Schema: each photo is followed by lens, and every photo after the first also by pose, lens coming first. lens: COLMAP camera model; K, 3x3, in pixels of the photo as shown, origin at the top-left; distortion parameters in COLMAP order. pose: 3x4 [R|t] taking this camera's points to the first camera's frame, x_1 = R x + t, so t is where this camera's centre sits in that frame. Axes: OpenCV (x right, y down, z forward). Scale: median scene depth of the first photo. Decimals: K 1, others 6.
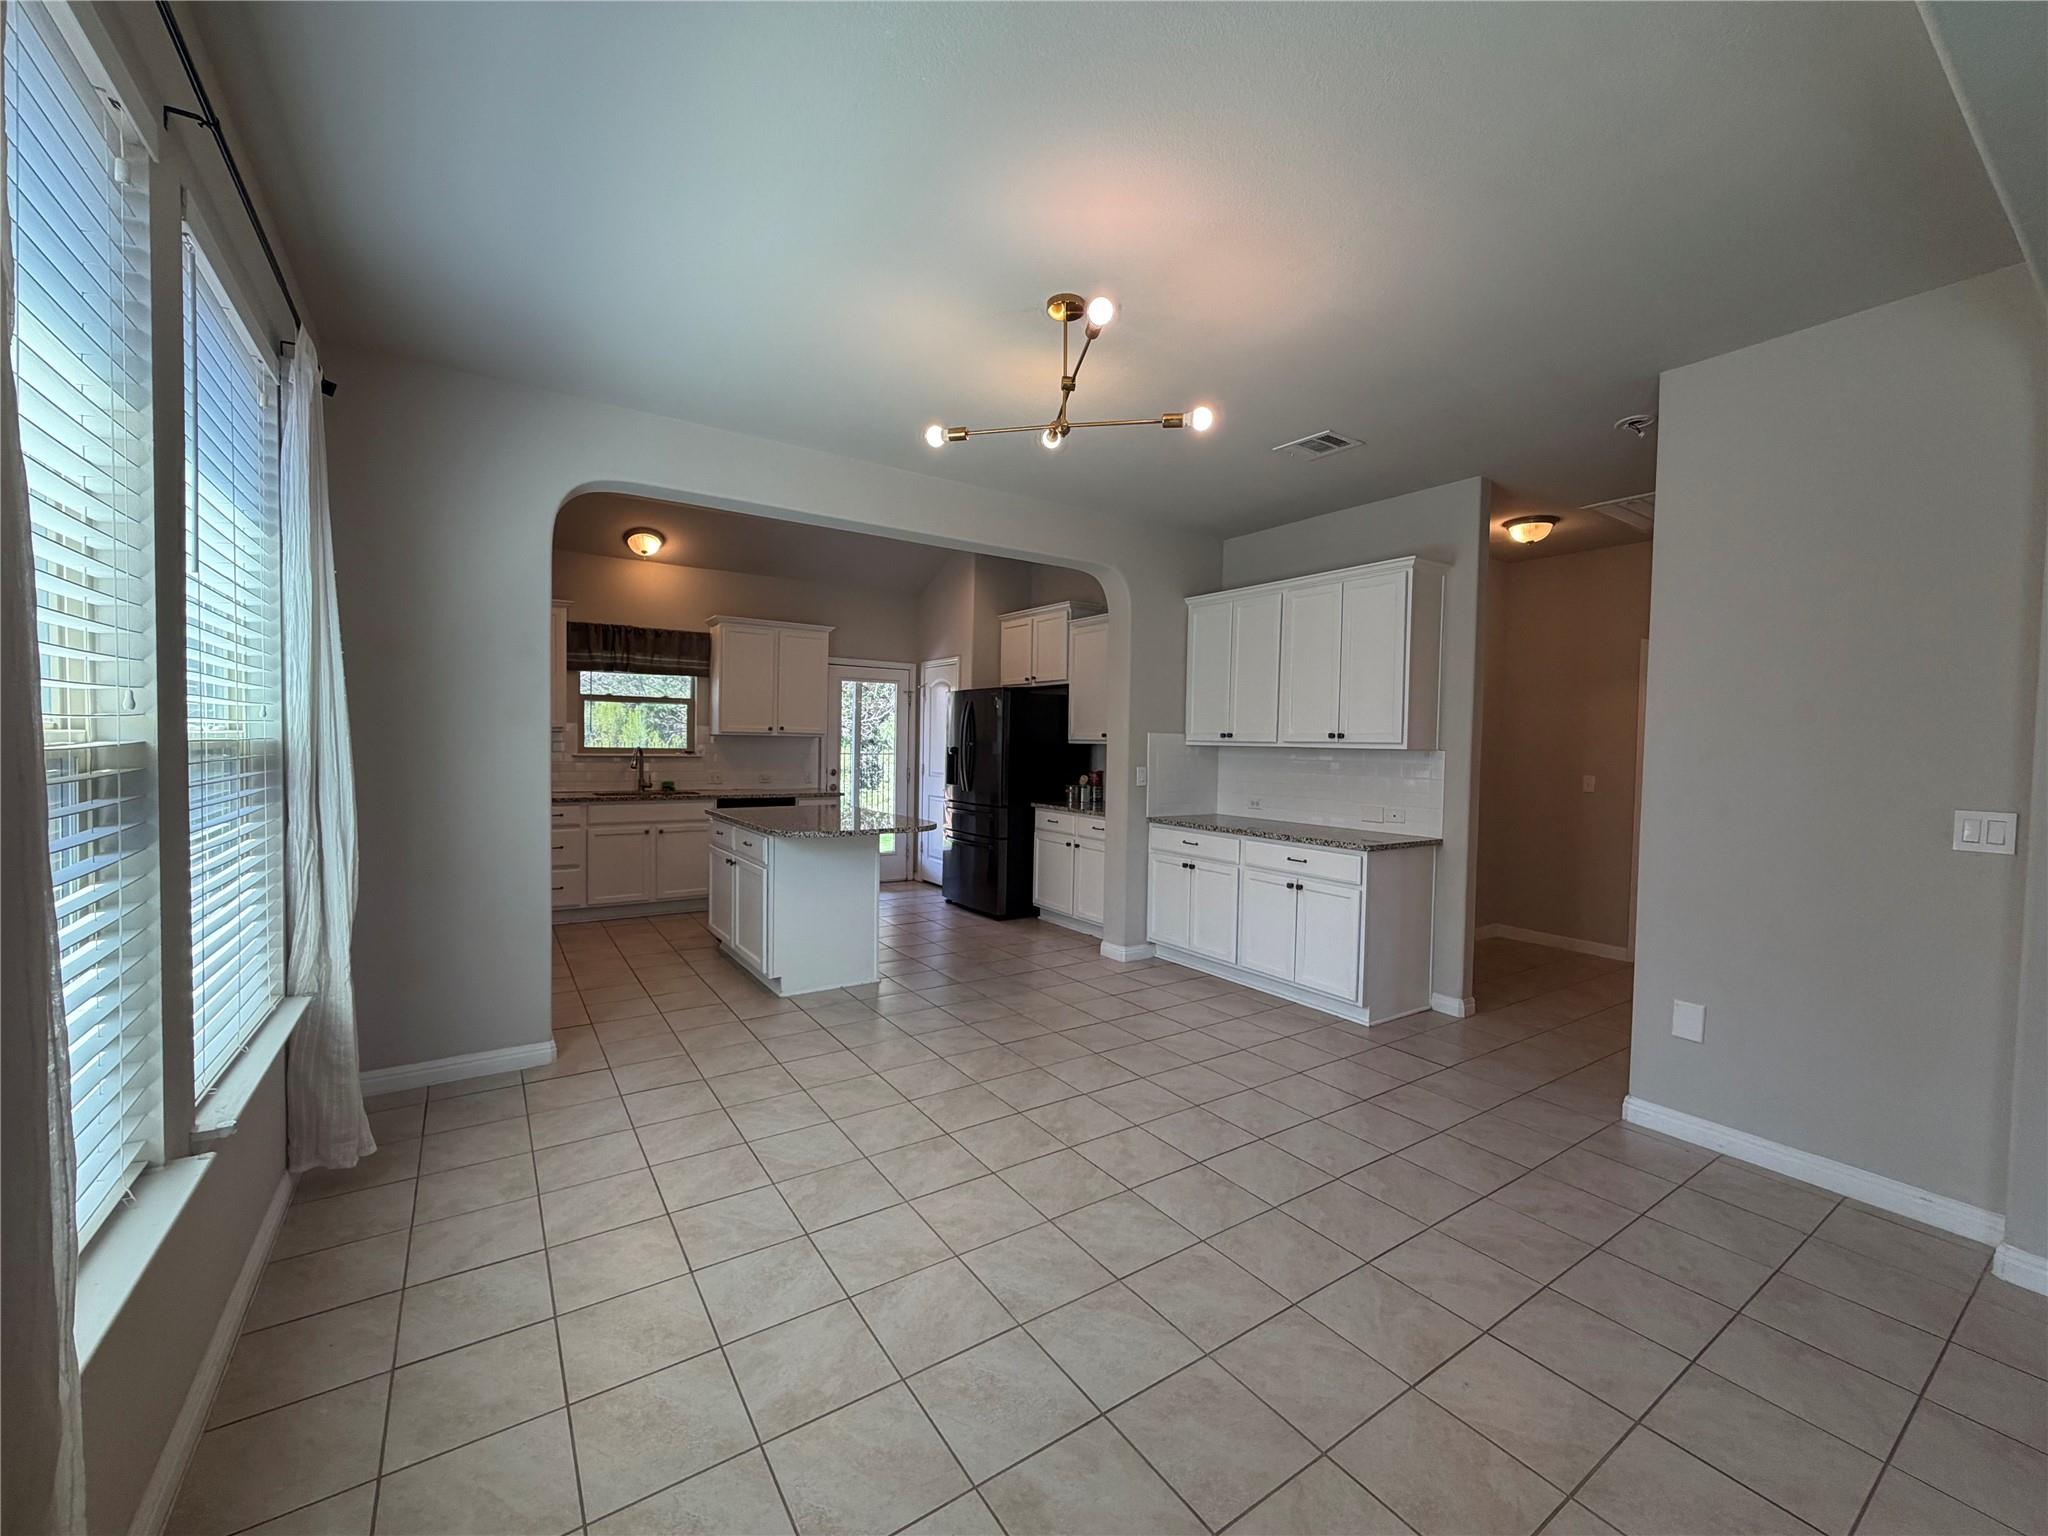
lens RADIAL K [[816.6, 0, 1020.6], [0, 816.6, 767.0], [0, 0, 1]] dist [-0.000255, 0.000397]
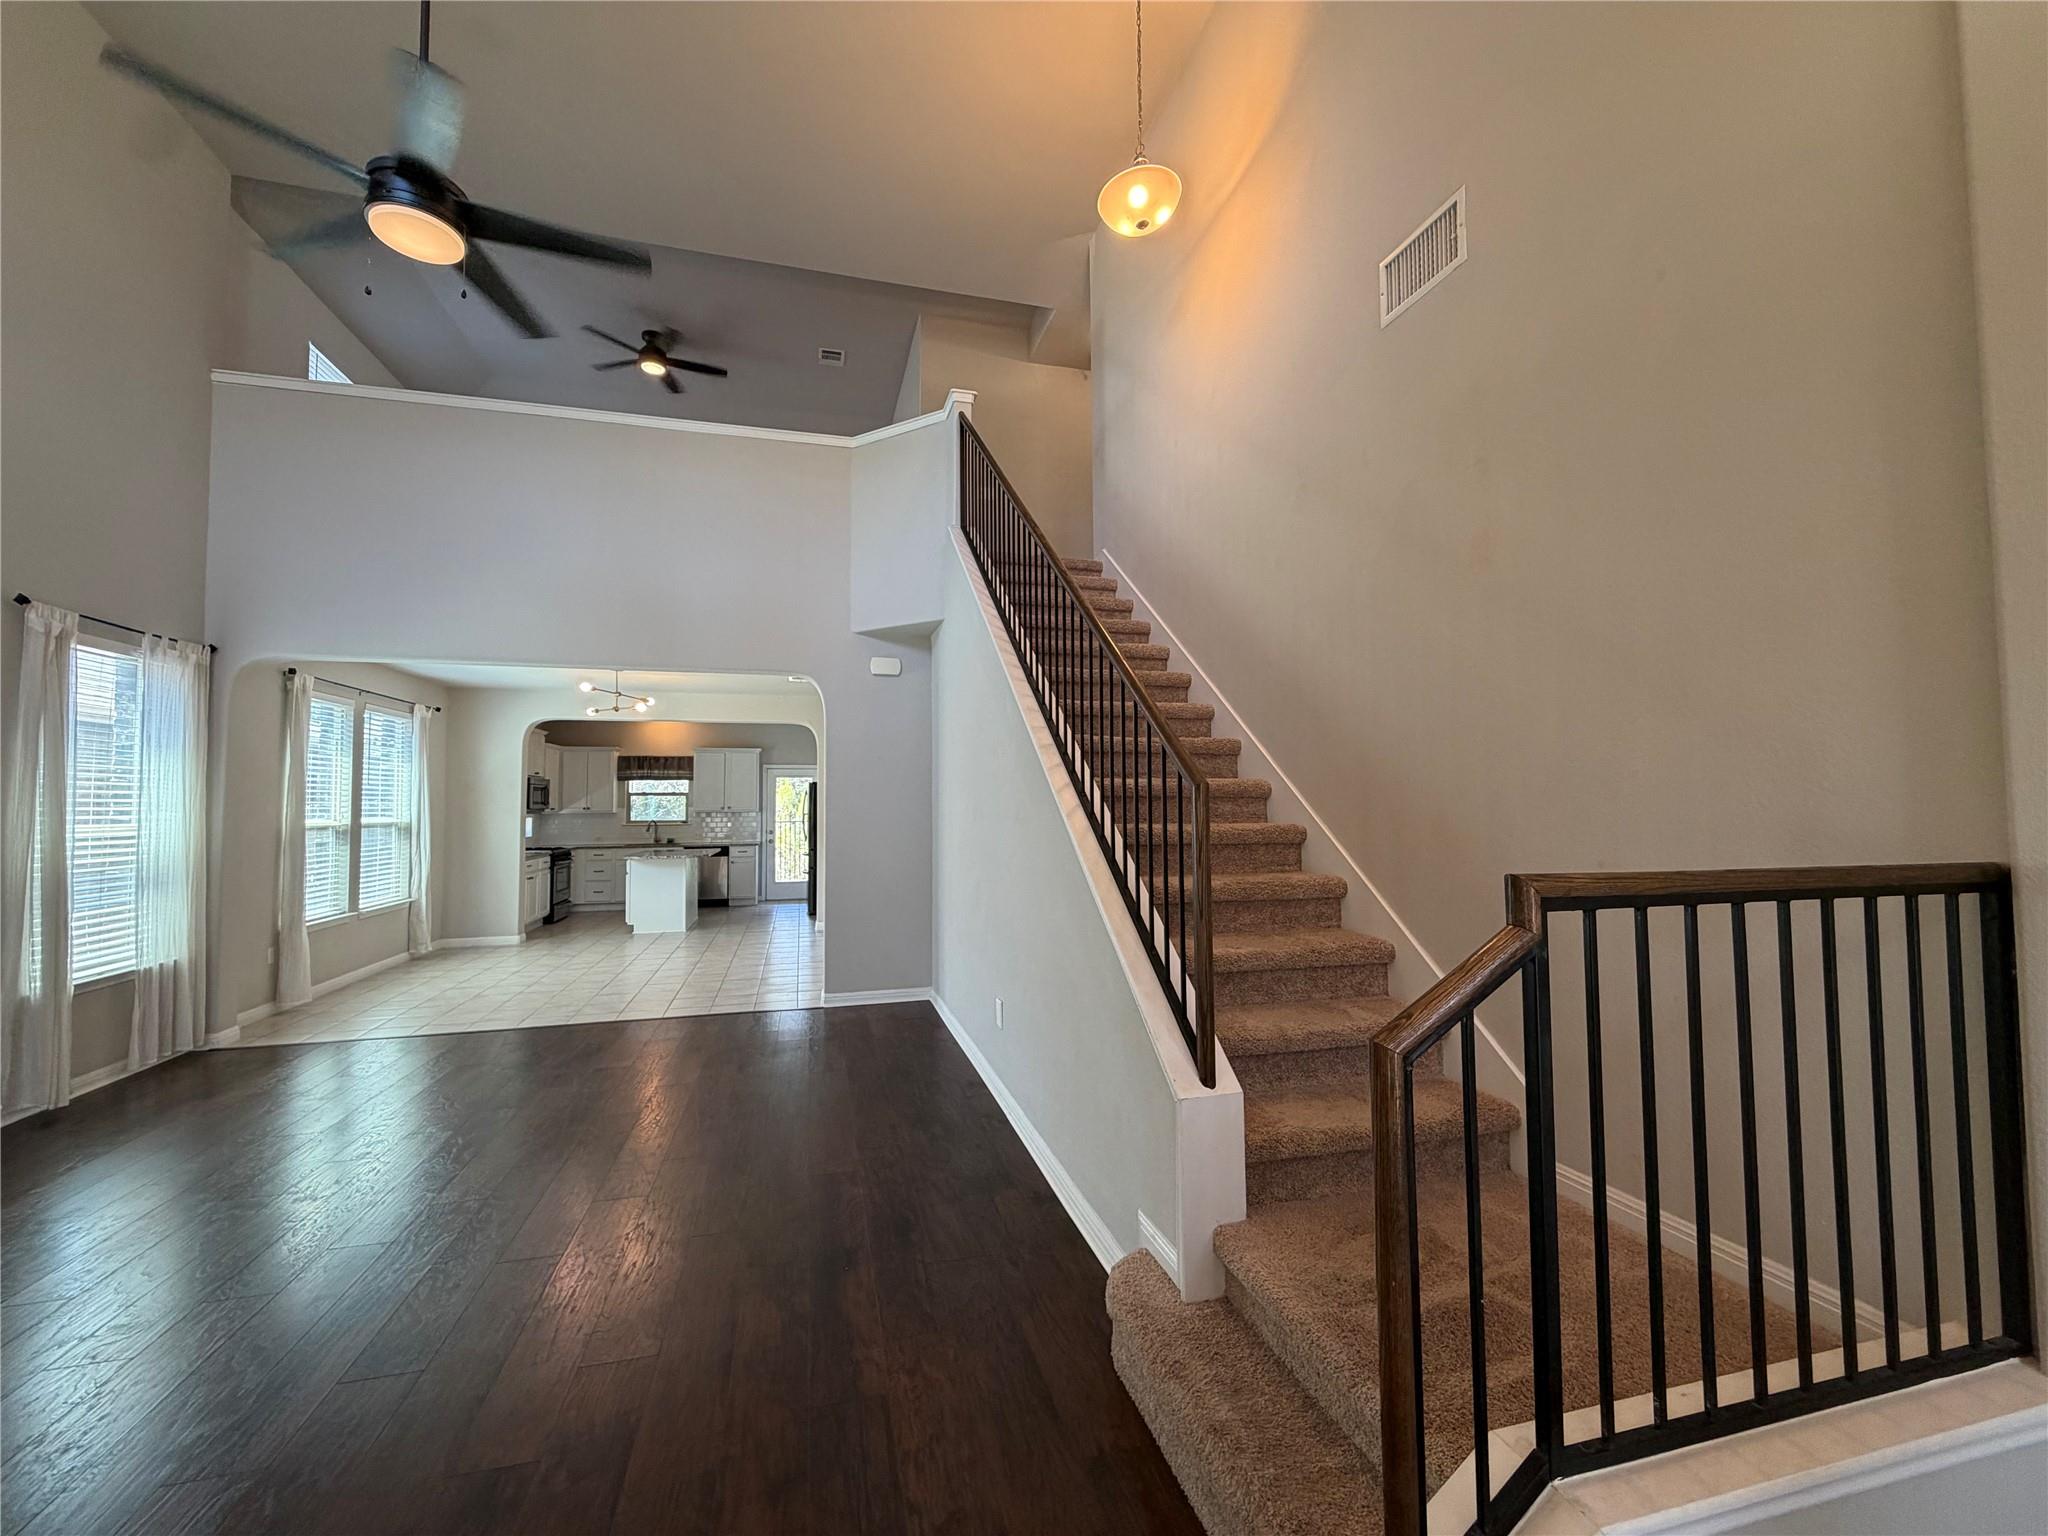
lens RADIAL K [[816.6, 0, 1018.8], [0, 816.6, 765.5], [0, 0, 1]] dist [-0.000255, 0.000397]
pose [[0.946743, -0.041460, -0.319310, 0.931794], [0.015603, 0.996418, -0.083115, 0.020050], [0.321612, 0.073706, 0.943999, -0.510141]]
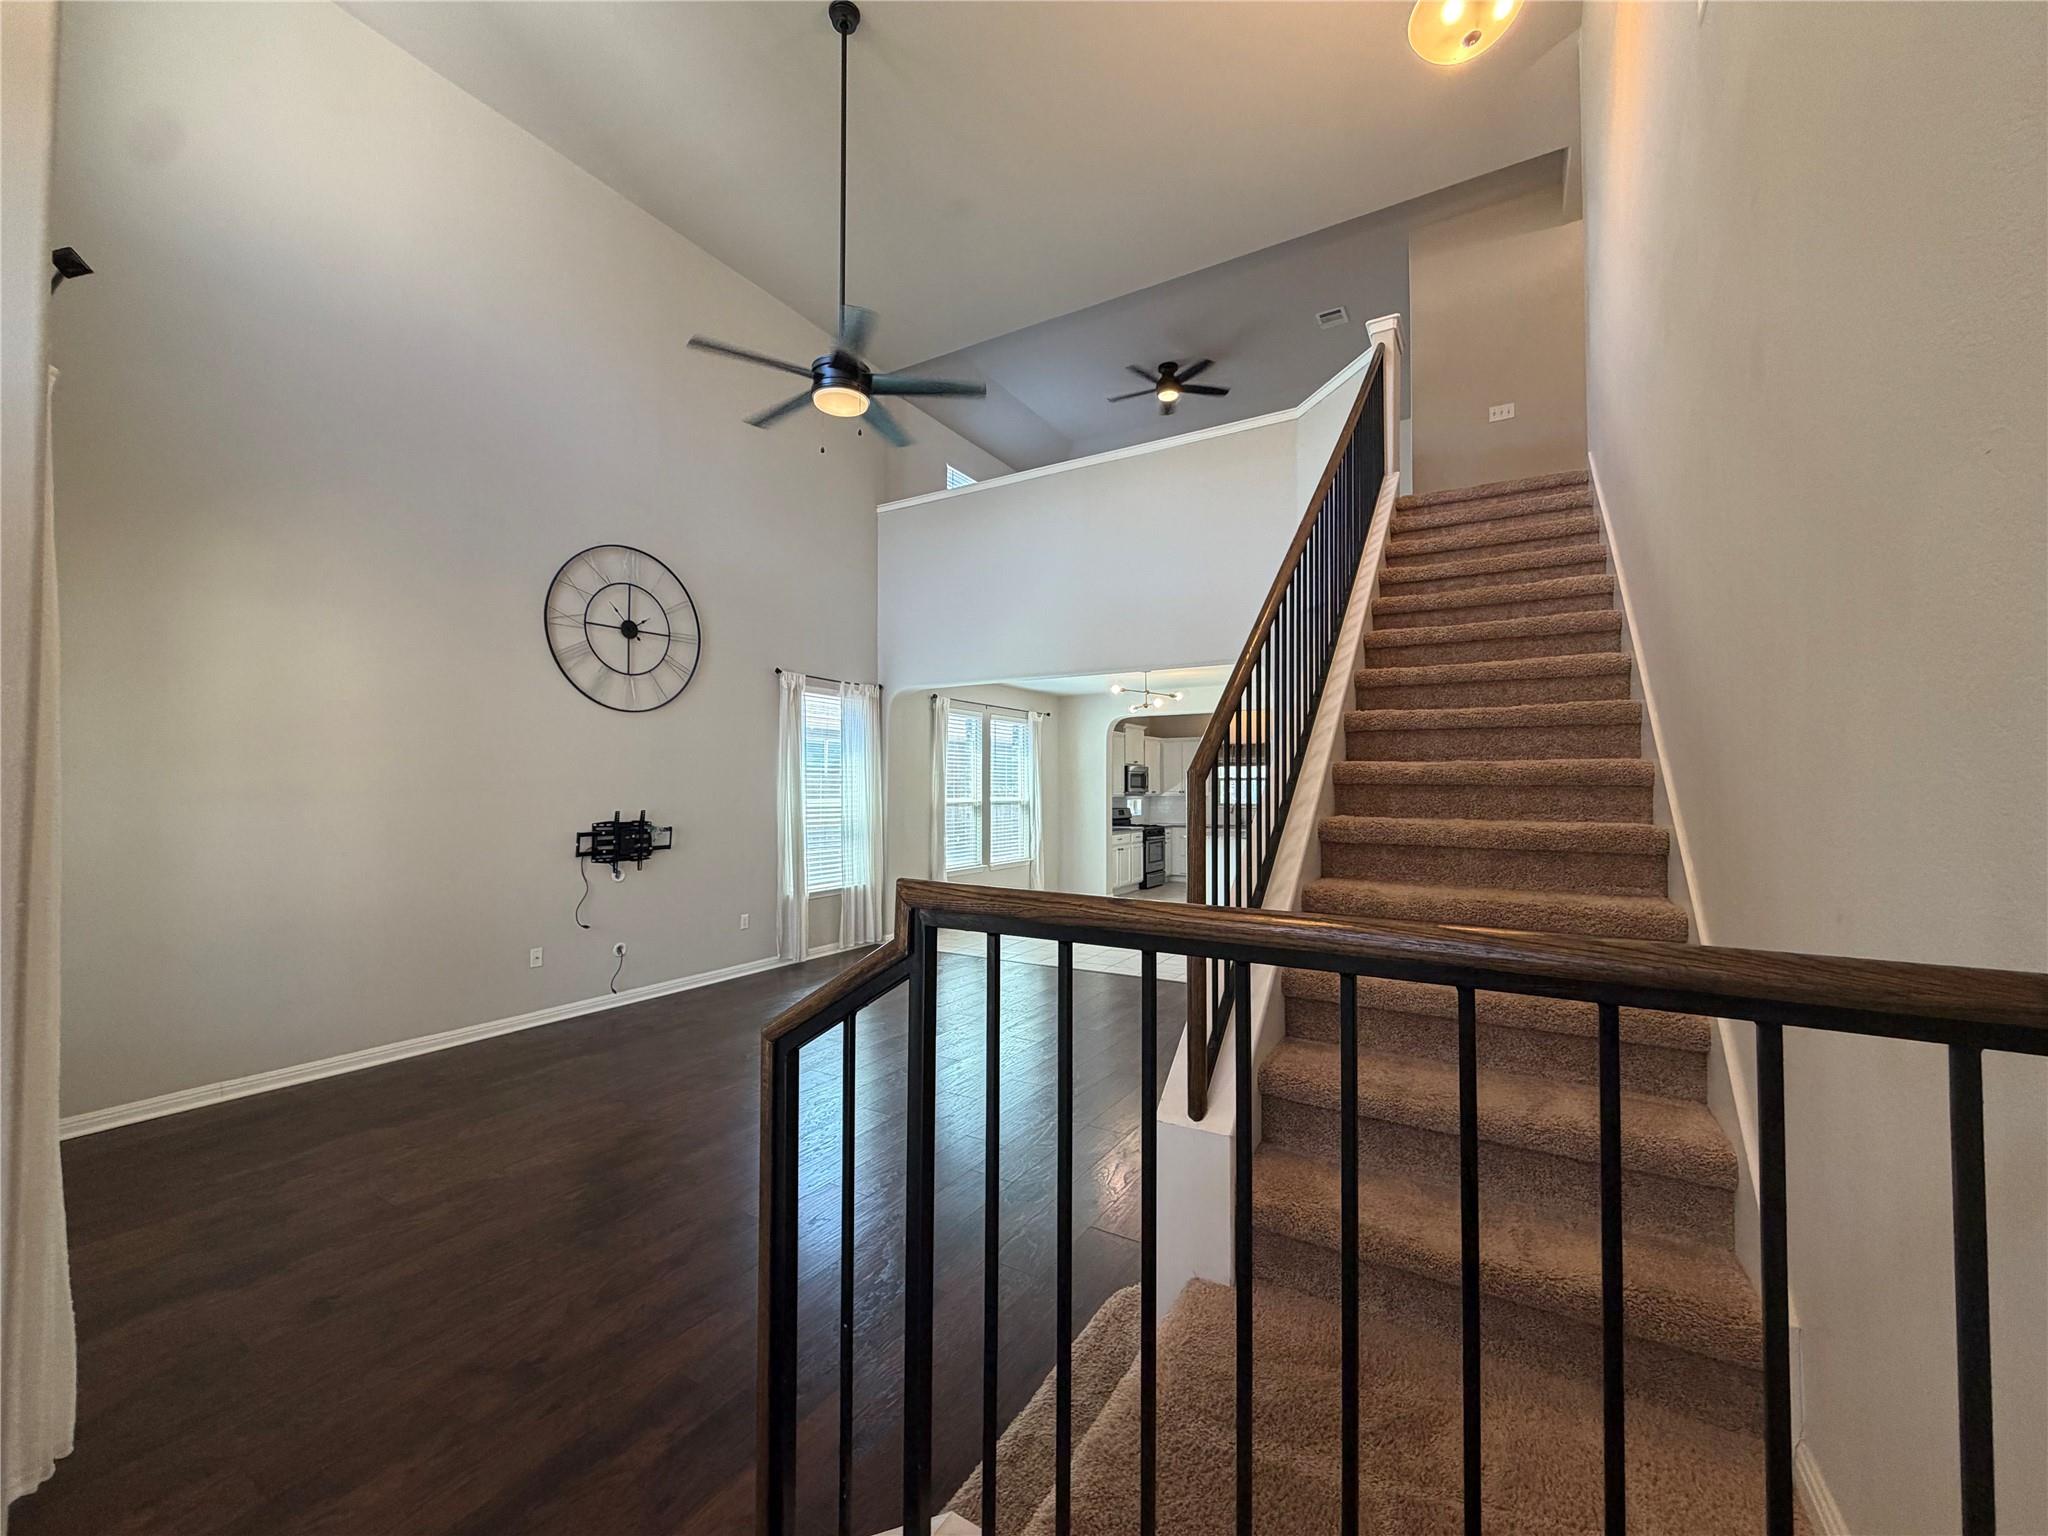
lens RADIAL K [[816.6, 0, 1020.6], [0, 816.6, 766.0], [0, 0, 1]] dist [-0.000255, 0.000397]
pose [[0.427757, -0.045728, -0.902736, 1.131892], [-0.020722, 0.997961, -0.060370, 0.017470], [0.903656, 0.044530, 0.425937, -0.350712]]
